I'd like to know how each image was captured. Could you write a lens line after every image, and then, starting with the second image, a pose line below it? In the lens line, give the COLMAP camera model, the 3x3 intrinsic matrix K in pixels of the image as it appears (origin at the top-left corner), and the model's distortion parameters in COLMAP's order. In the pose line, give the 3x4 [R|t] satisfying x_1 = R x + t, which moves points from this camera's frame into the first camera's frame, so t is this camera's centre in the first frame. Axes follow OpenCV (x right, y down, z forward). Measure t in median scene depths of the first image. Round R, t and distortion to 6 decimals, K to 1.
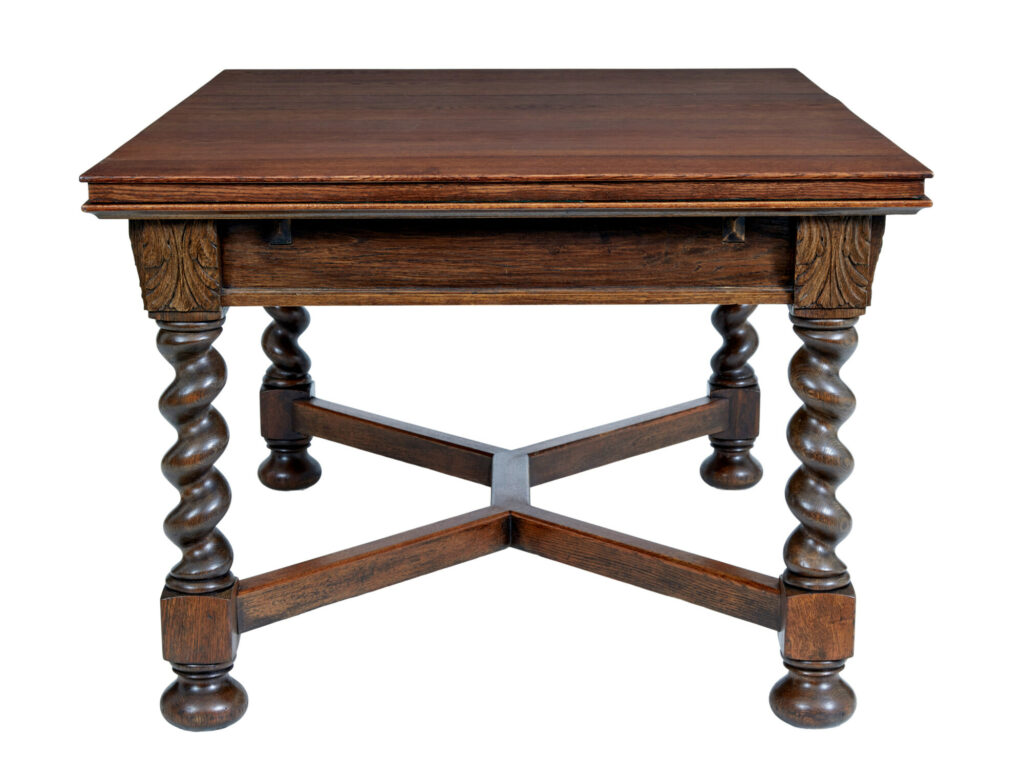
lens RADIAL K [[2136.3, 0, 504.6], [0, 2136.3, 334.6], [0, 0, 1]] dist [-0.100815, 0.000000]
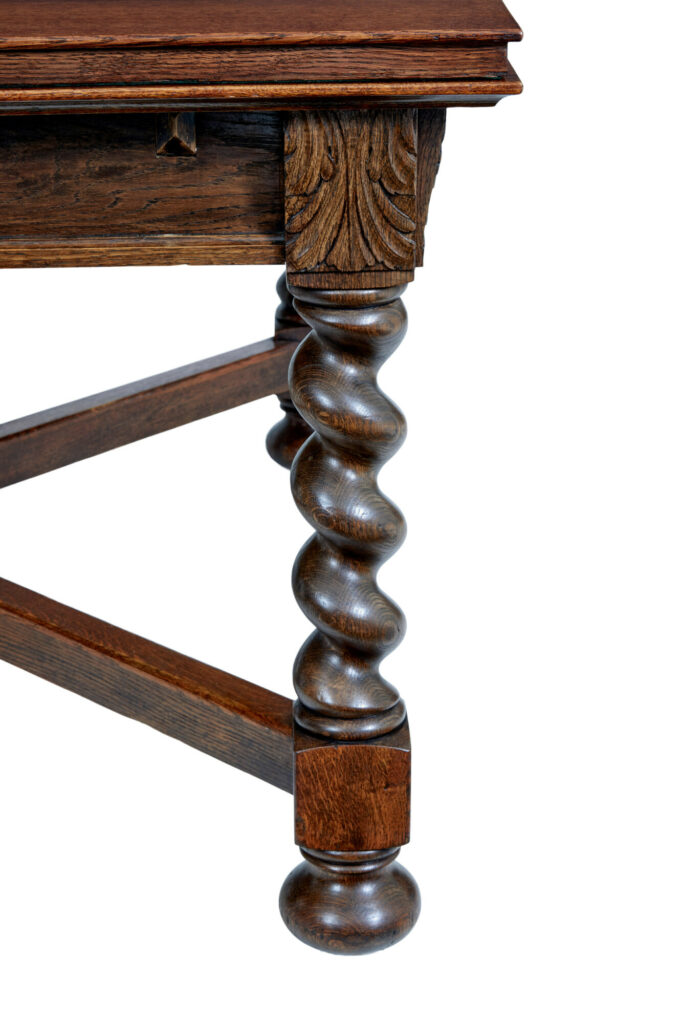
lens RADIAL K [[2308.2, 0, 341.1], [0, 2308.2, 509.7], [0, 0, 1]] dist [-0.138005, 0.000000]
pose [[0.998926, -0.014622, 0.043957, 0.122088], [0.007628, 0.987846, 0.155251, -0.044608], [-0.045693, -0.154749, 0.986897, 0.388102]]
